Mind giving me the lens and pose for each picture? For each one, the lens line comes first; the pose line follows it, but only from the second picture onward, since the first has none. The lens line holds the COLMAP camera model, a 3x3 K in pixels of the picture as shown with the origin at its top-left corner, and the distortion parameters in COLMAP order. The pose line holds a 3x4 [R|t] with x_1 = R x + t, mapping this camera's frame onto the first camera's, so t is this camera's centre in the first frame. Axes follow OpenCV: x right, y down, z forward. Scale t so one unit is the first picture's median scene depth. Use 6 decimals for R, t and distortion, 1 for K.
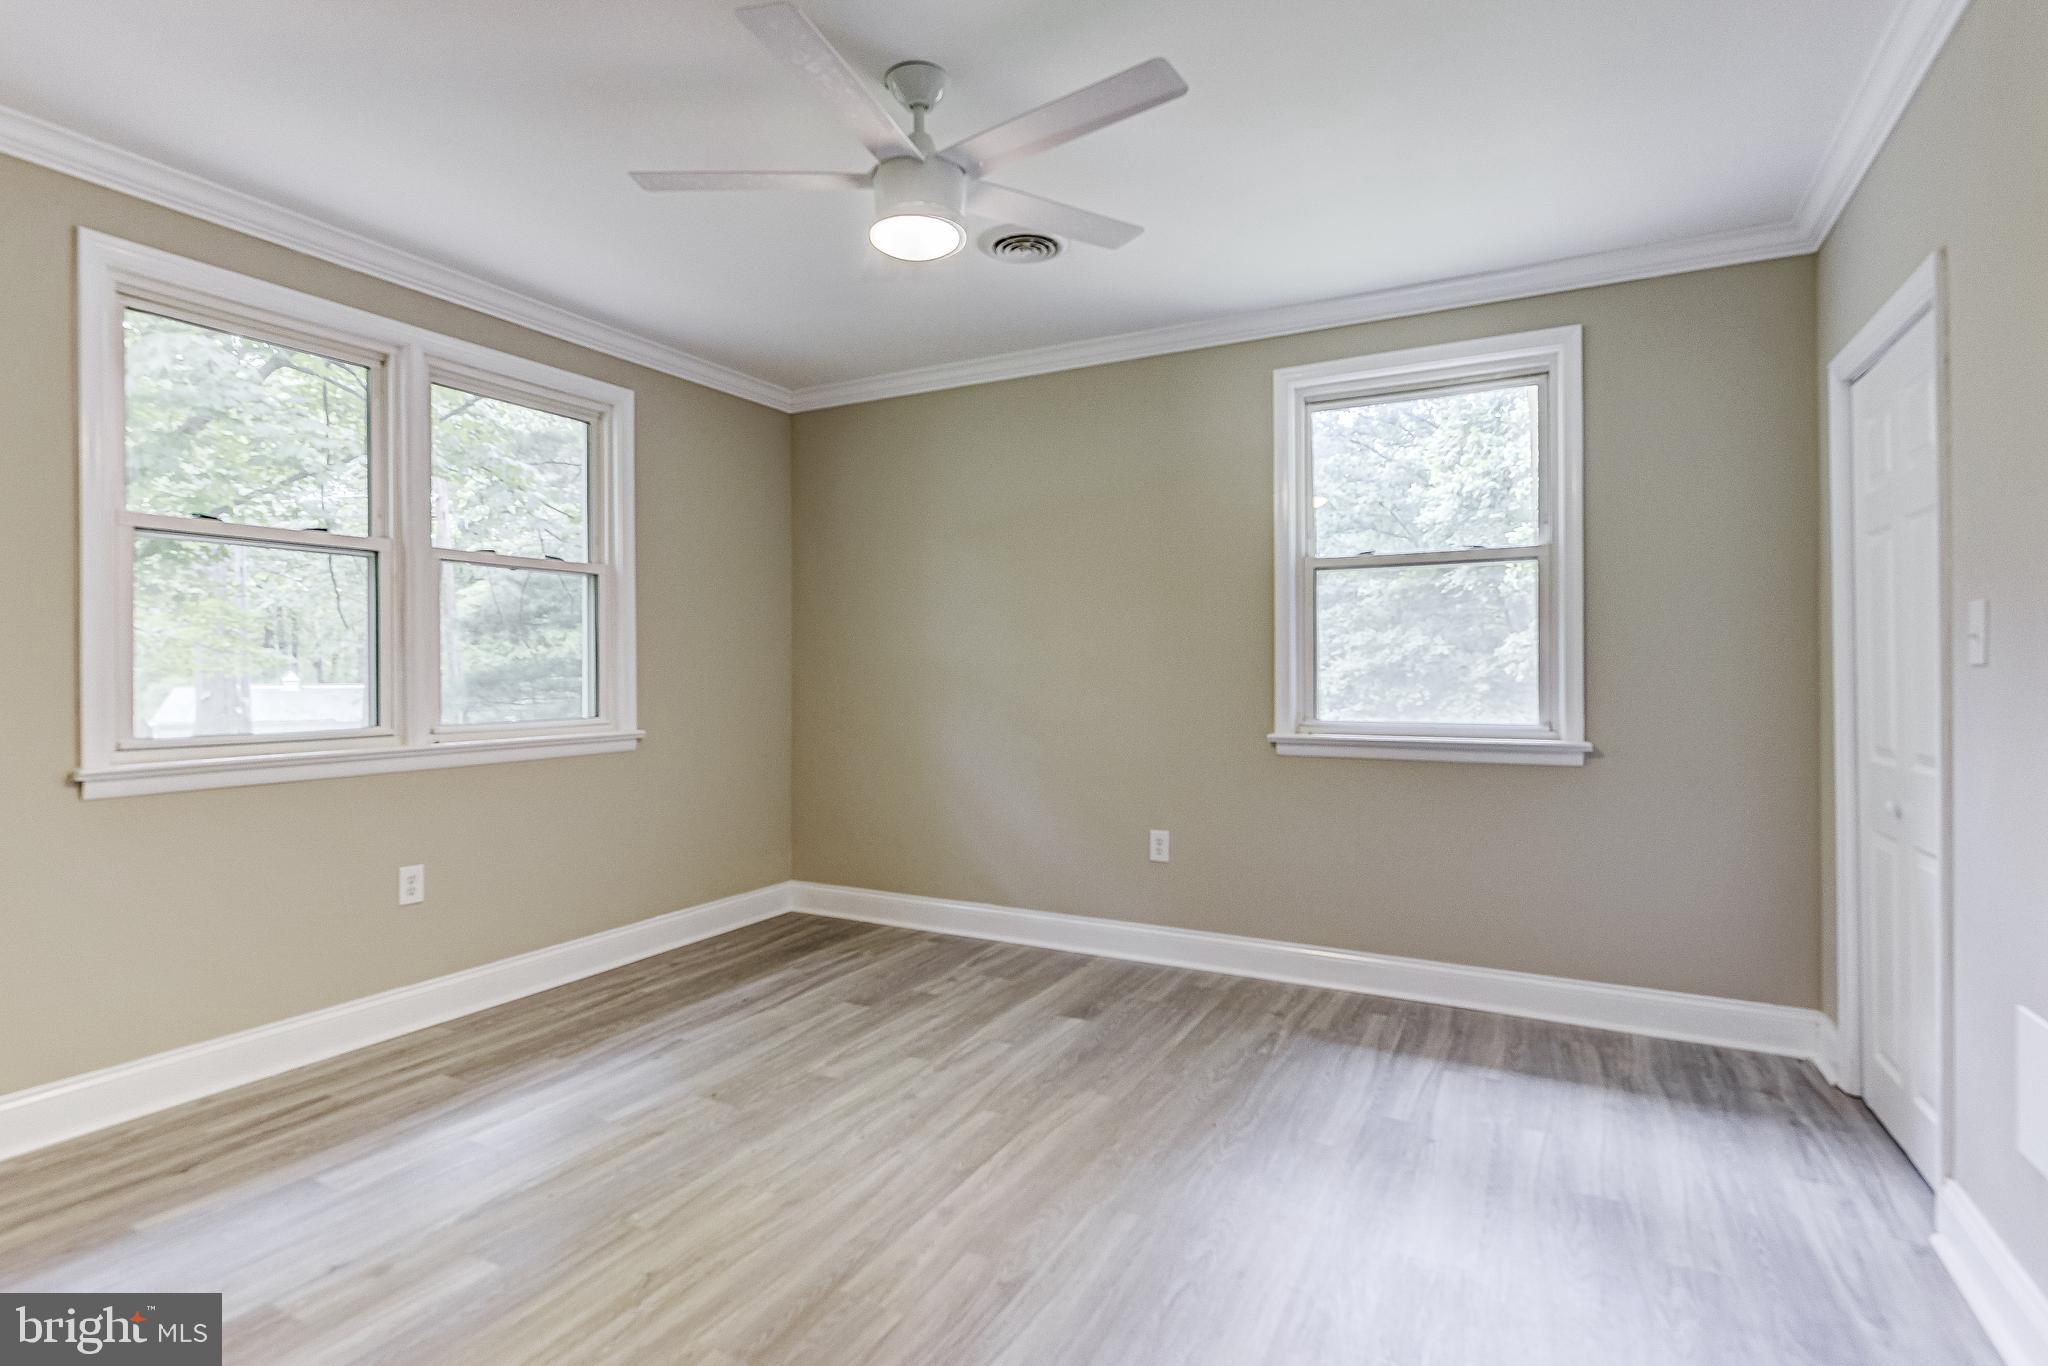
lens RADIAL K [[977.5, 0, 964.9], [0, 977.5, 685.9], [0, 0, 1]] dist [-0.000395, -0.000560]
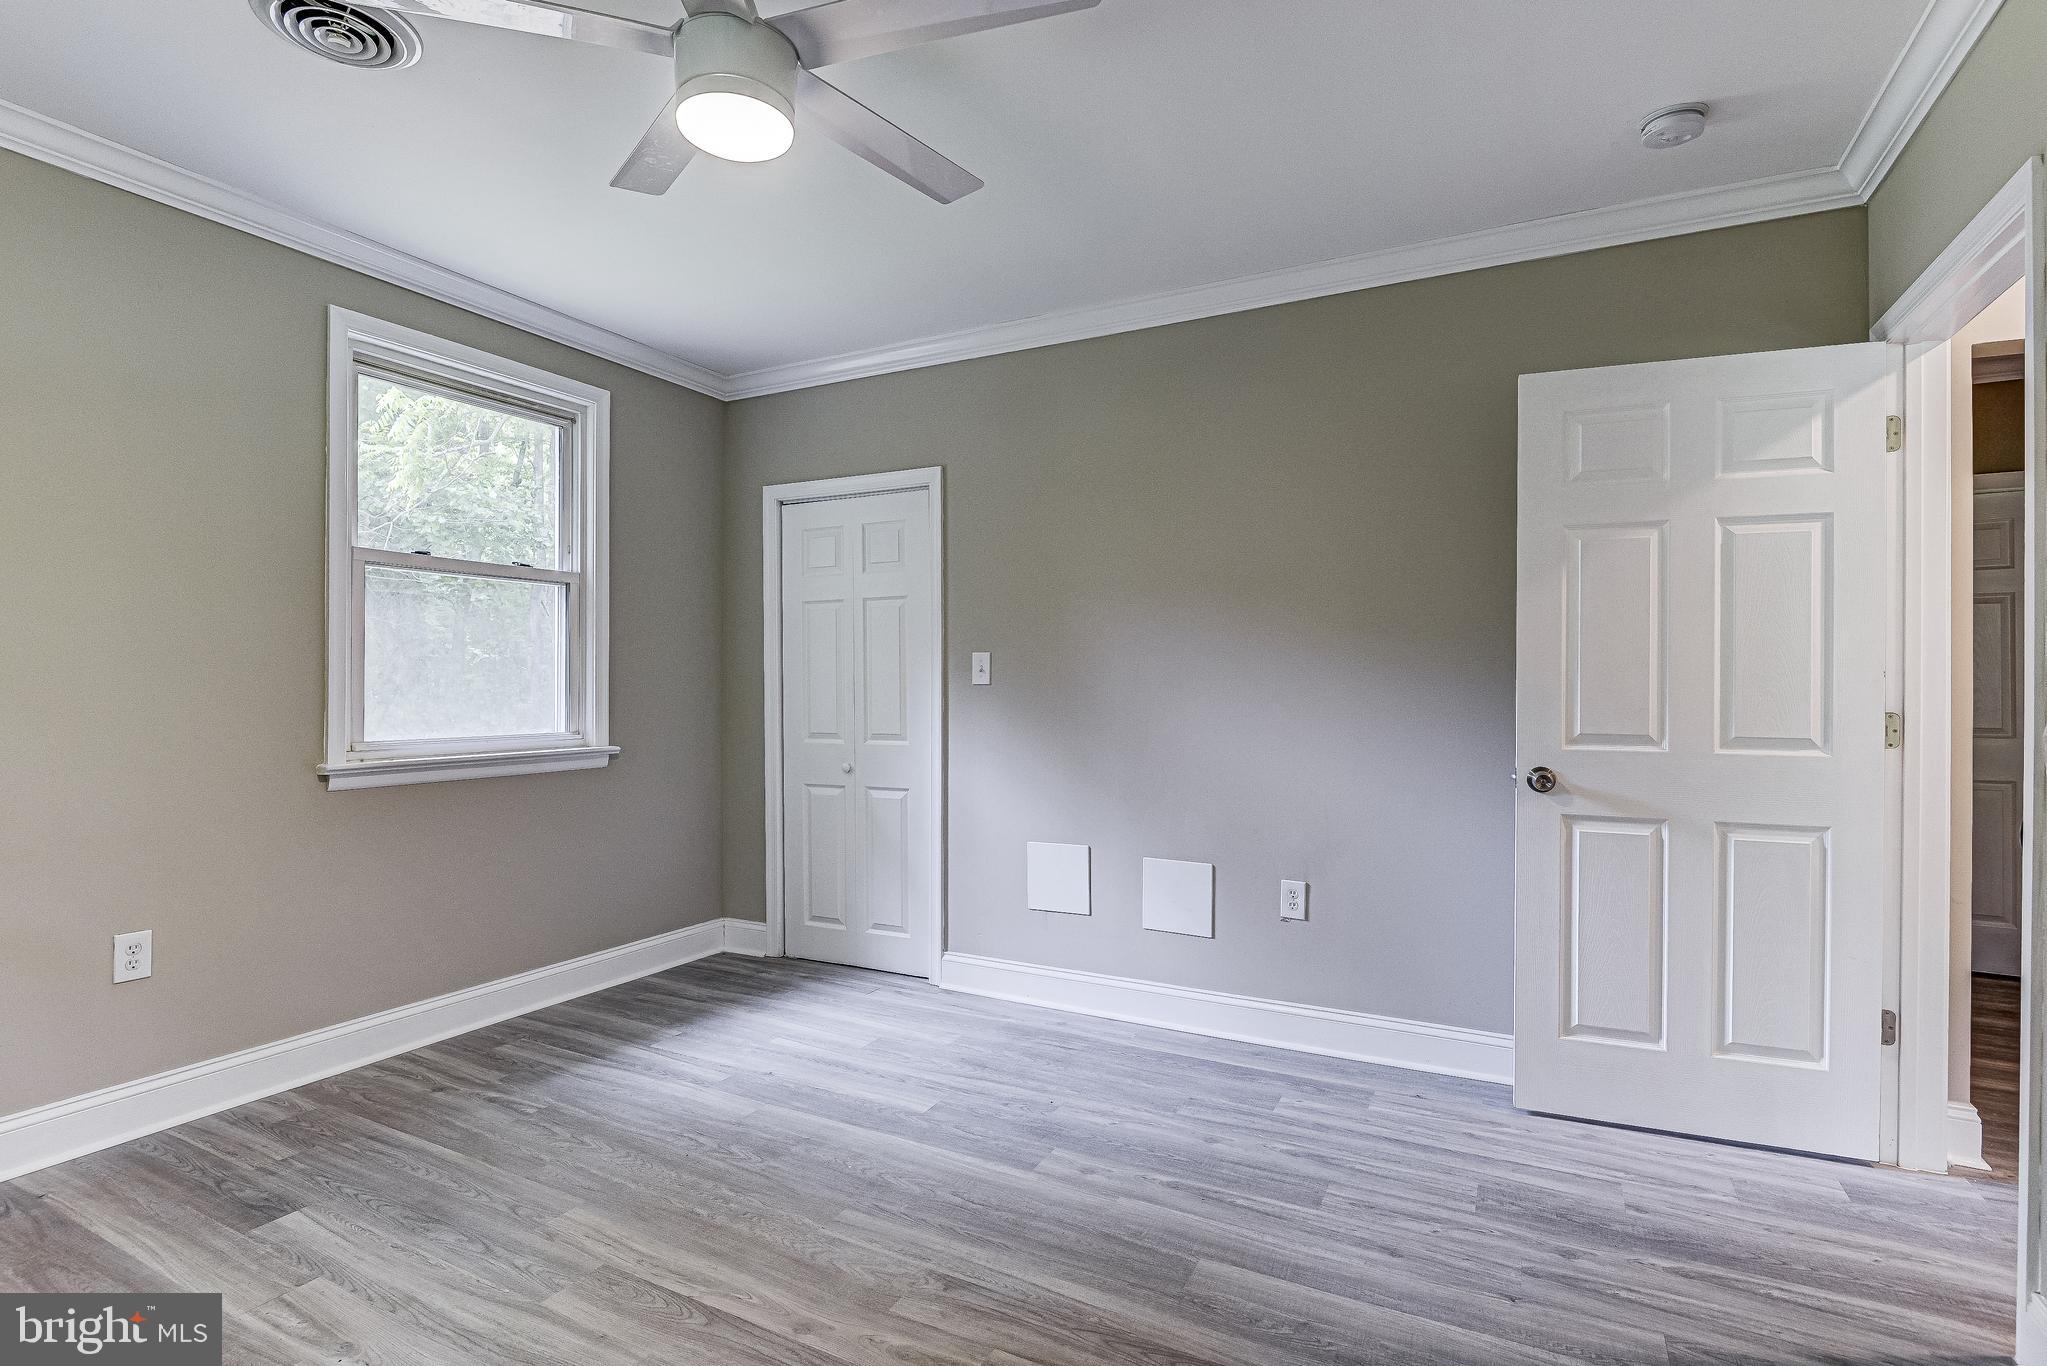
lens RADIAL K [[977.0, 0, 1032.8], [0, 977.0, 686.8], [0, 0, 1]] dist [-0.000395, -0.000560]
pose [[-0.008050, -0.006096, 0.999949, -0.560080], [0.002922, 0.999977, 0.006120, -0.019716], [-0.999963, 0.002971, -0.008032, 0.511987]]
